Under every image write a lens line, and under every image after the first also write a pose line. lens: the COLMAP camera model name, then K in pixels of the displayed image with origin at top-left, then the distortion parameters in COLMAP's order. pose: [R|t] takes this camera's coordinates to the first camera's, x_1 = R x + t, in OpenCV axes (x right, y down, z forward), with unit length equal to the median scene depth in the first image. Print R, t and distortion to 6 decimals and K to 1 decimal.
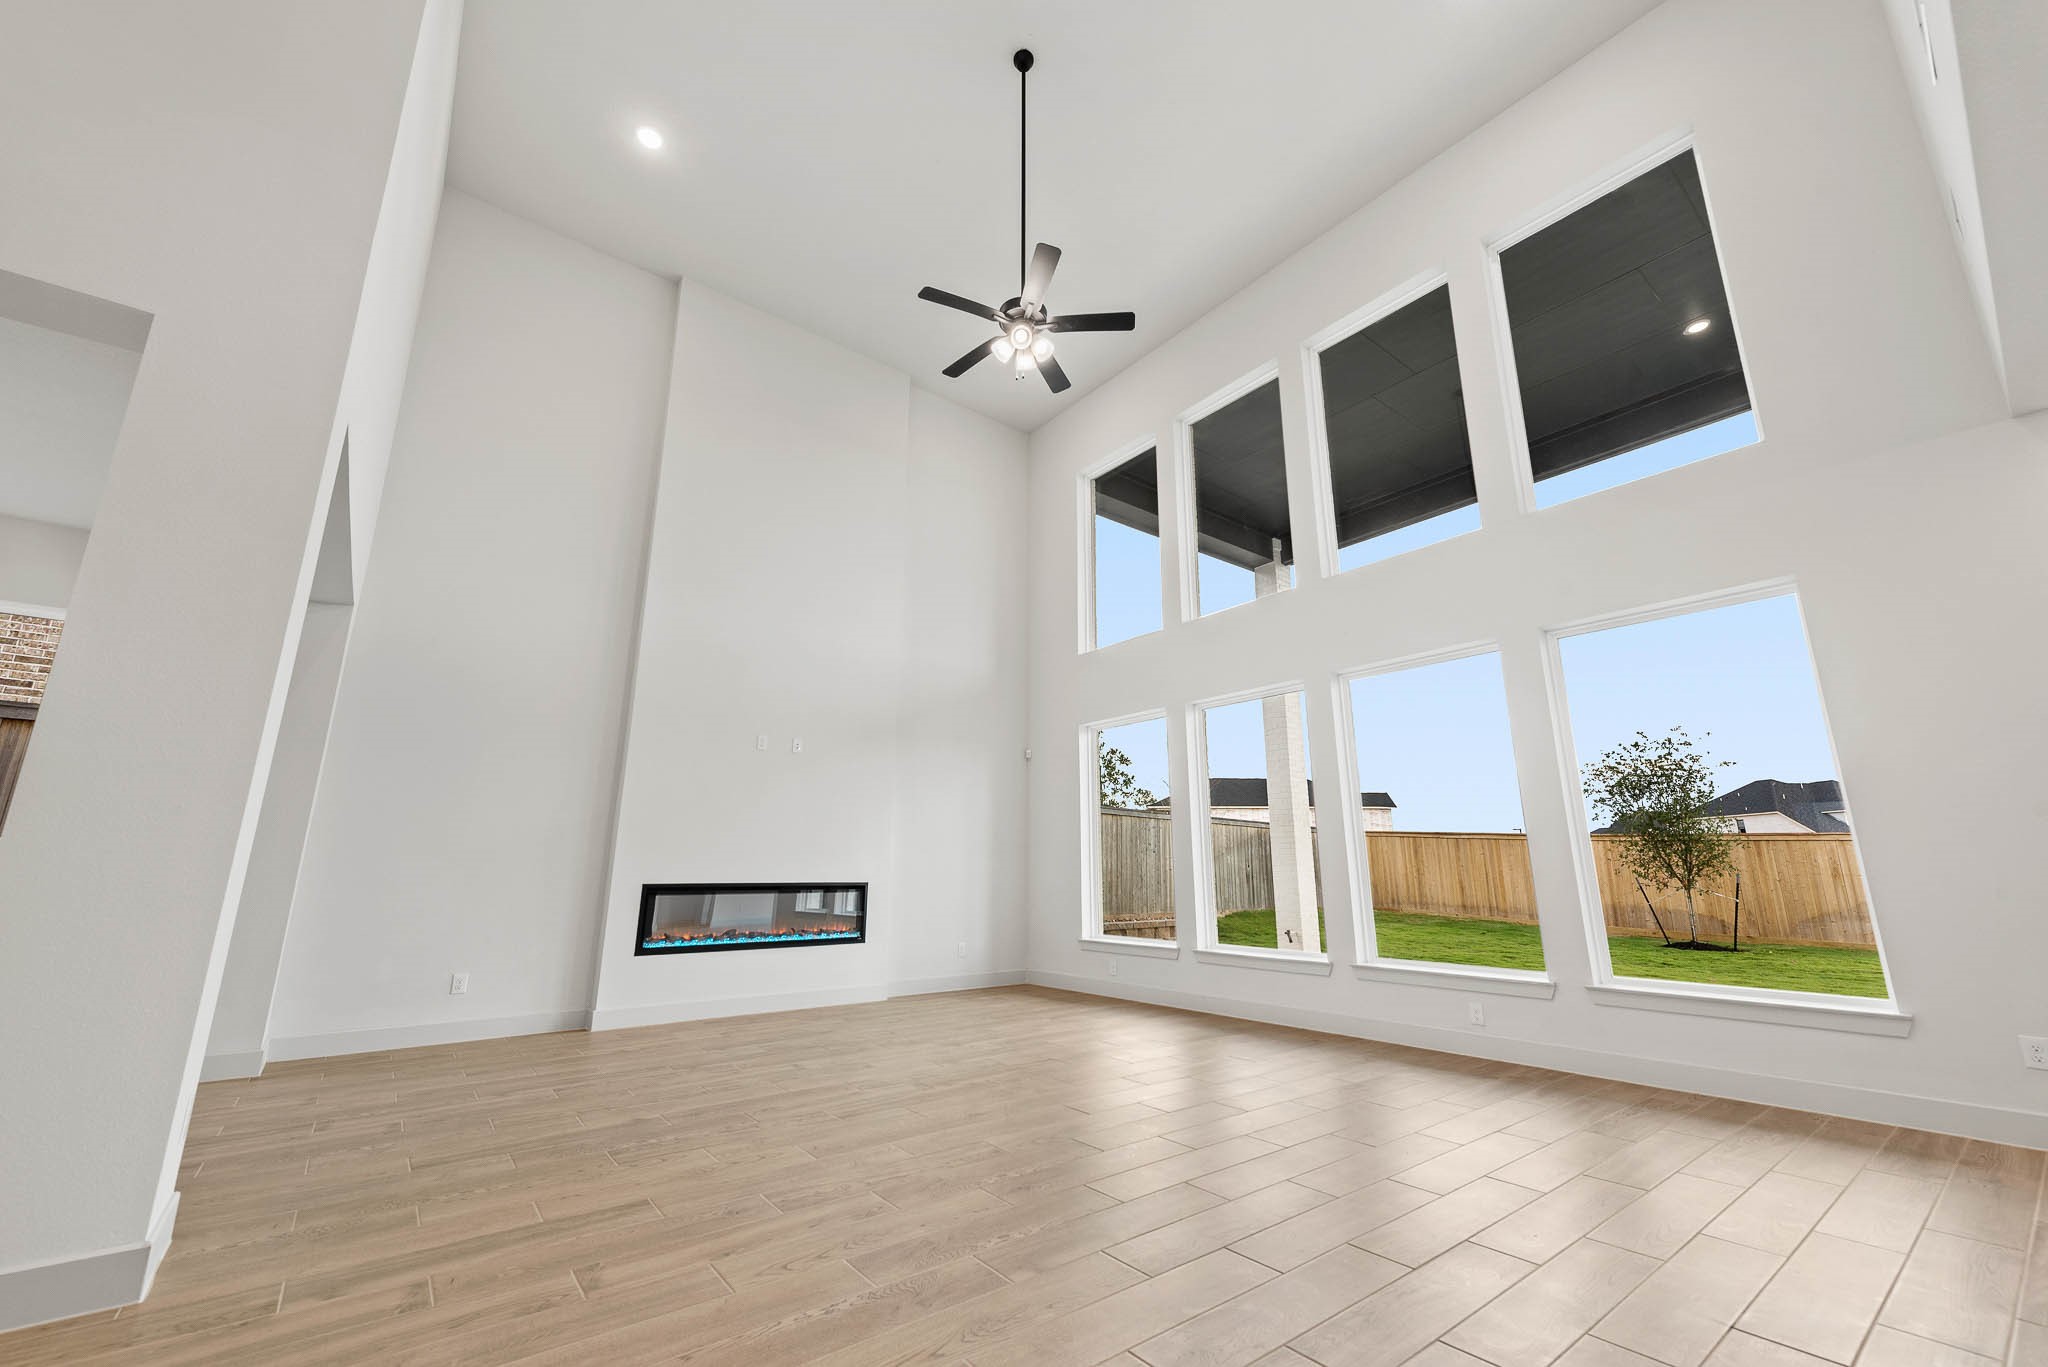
lens RADIAL K [[817.4, 0, 1026.6], [0, 817.4, 677.6], [0, 0, 1]] dist [0.003674, -0.000538]
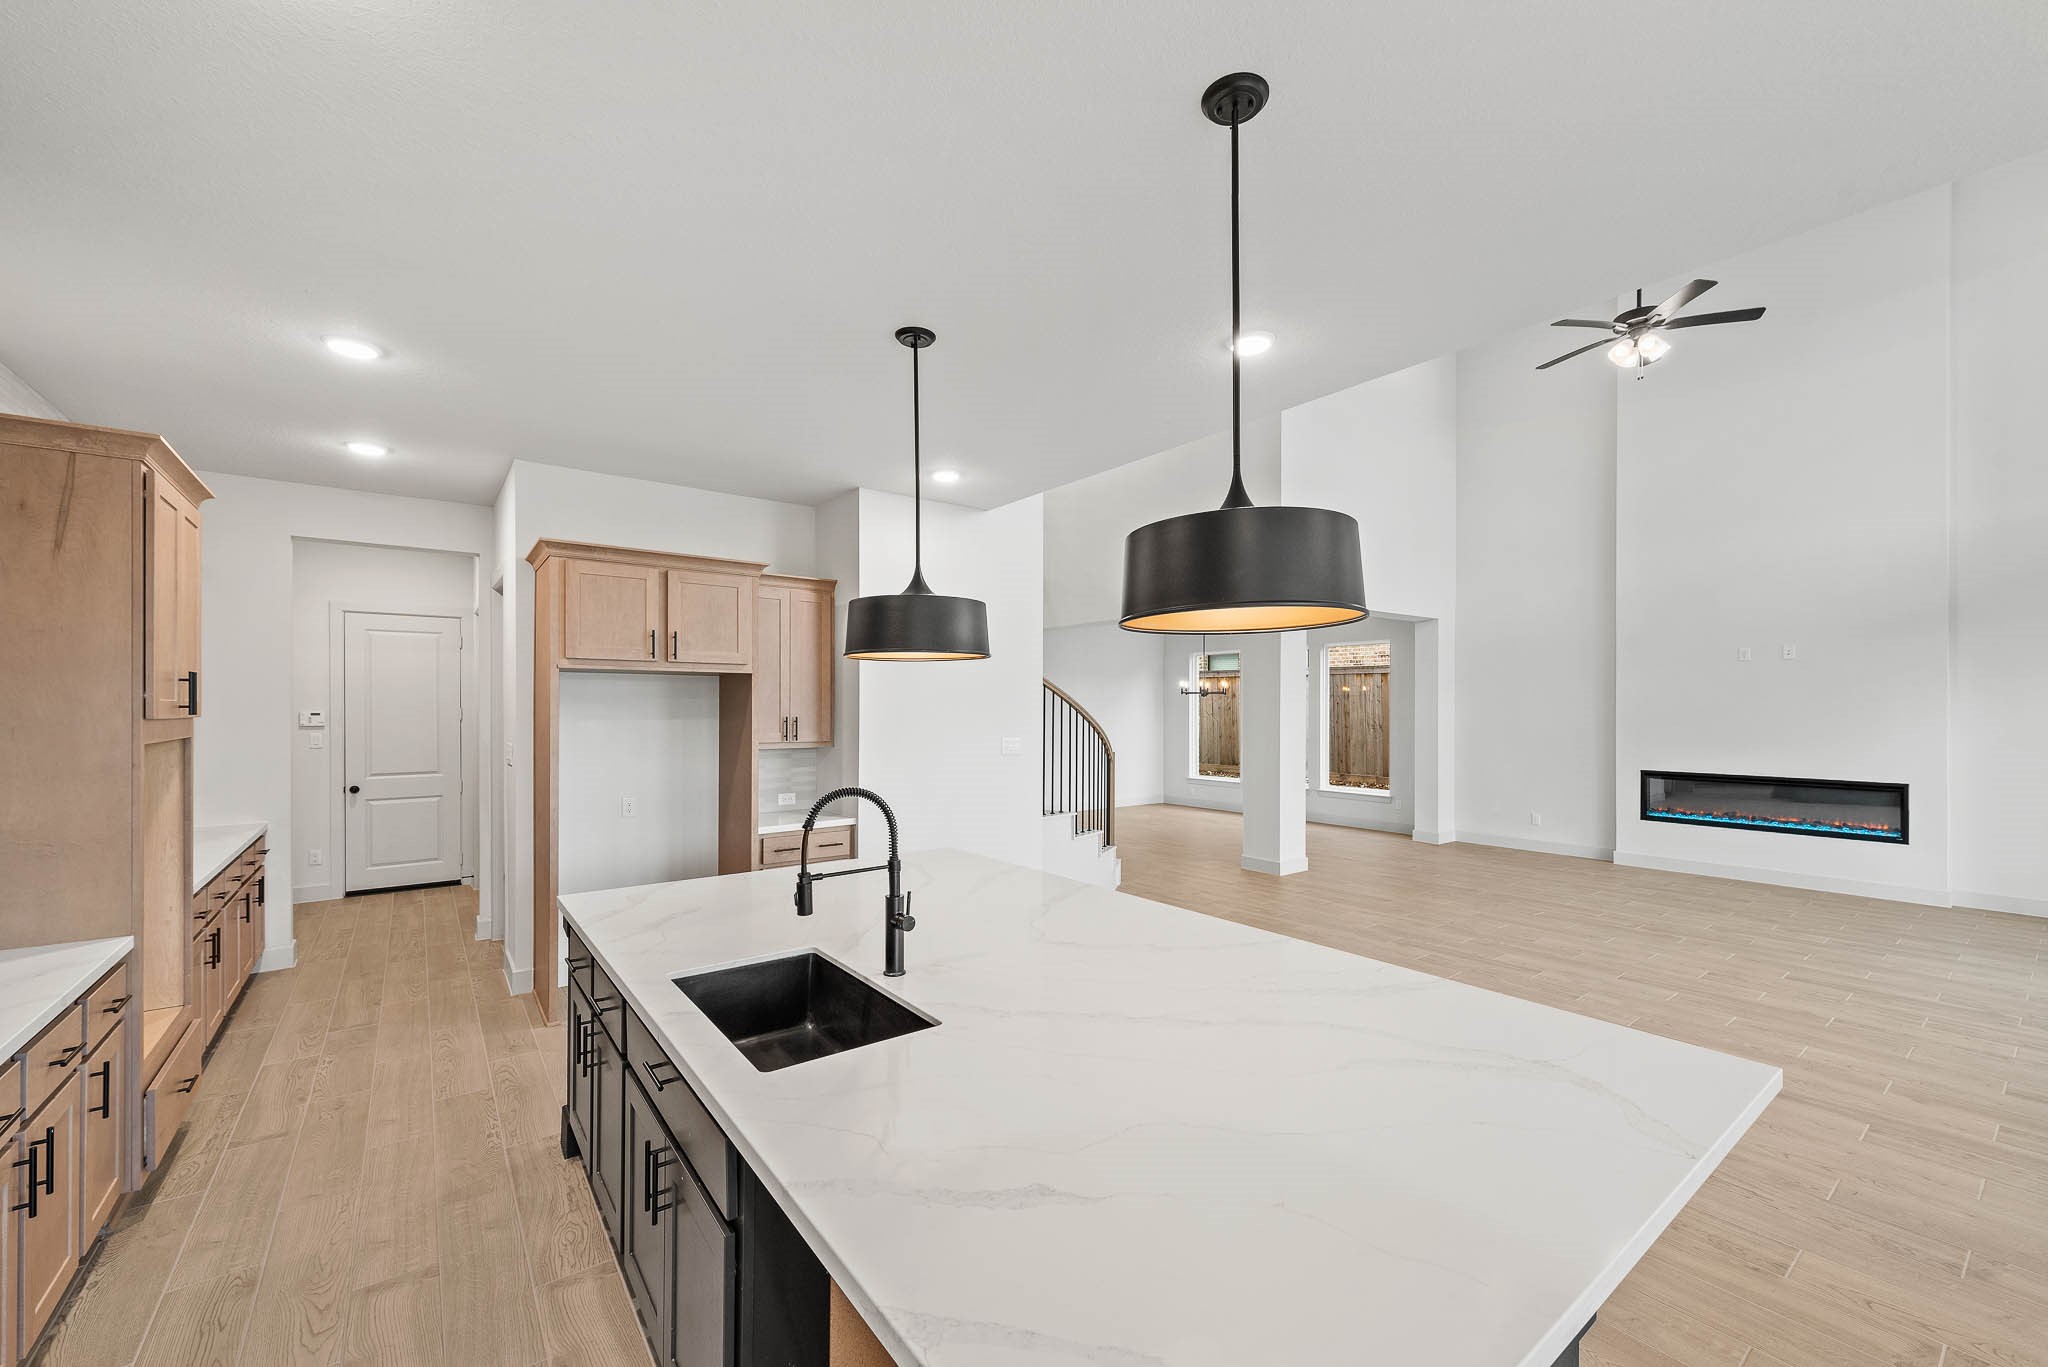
lens RADIAL K [[817.4, 0, 1035.5], [0, 817.4, 713.2], [0, 0, 1]] dist [0.003674, -0.000538]
pose [[-0.007287, 0.006807, -0.999950, 0.921172], [0.227334, 0.973804, 0.004972, -0.078505], [0.973790, -0.227286, -0.008643, 0.046245]]
